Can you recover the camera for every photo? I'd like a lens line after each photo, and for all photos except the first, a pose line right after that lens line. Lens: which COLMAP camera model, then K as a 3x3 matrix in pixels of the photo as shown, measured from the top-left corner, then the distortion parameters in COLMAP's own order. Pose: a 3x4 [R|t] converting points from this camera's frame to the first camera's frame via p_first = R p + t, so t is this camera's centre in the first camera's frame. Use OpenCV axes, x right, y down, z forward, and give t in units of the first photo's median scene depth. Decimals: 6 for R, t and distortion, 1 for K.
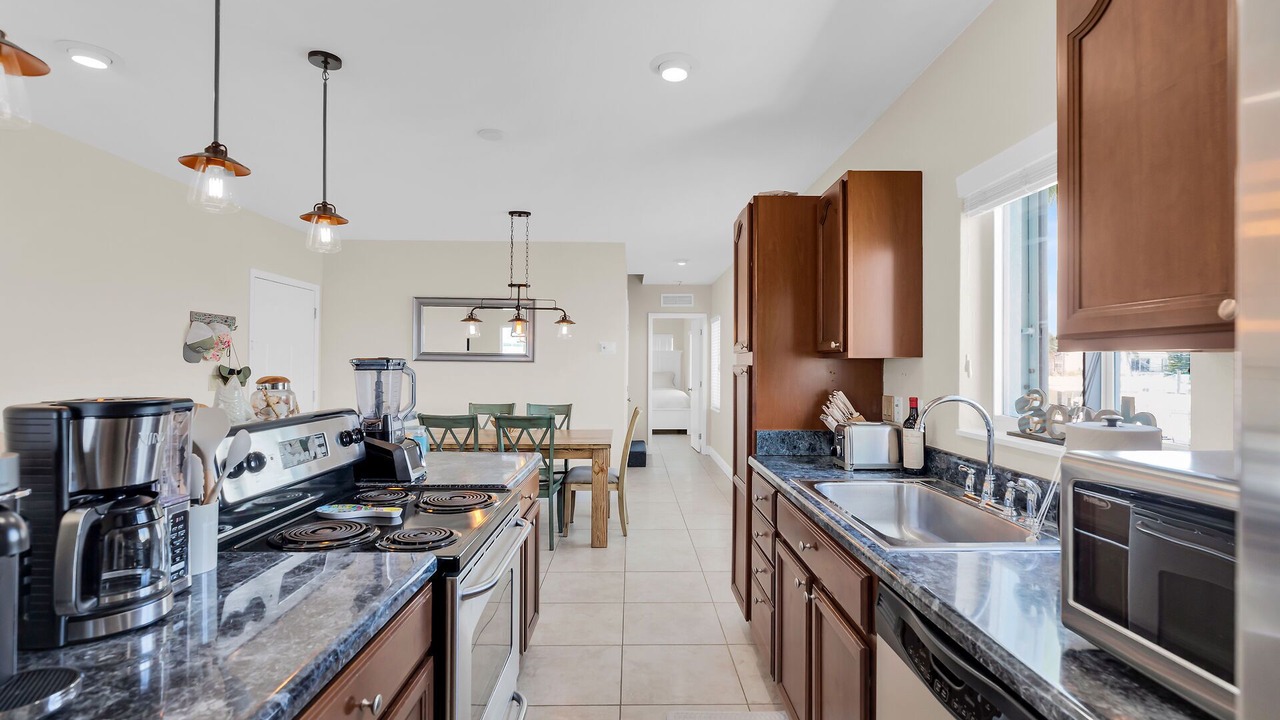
lens RADIAL K [[604.8, 0, 641.5], [0, 604.8, 363.9], [0, 0, 1]] dist [-0.002914, -0.000104]
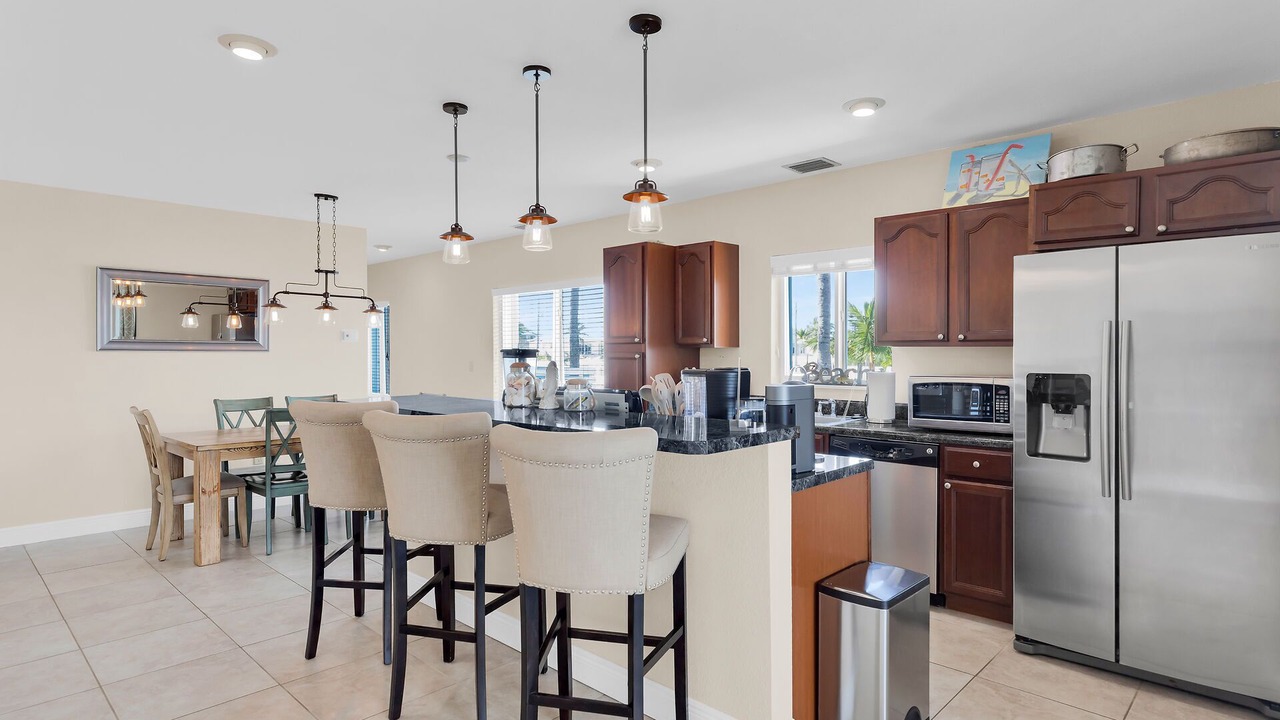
lens RADIAL K [[690.0, 0, 646.3], [0, 690.0, 362.2], [0, 0, 1]] dist [0.001356, 0.000005]
pose [[0.698491, -0.020625, 0.715322, -0.636670], [0.006232, 0.999722, 0.022740, -0.007232], [-0.715592, -0.011426, 0.698425, -0.134453]]
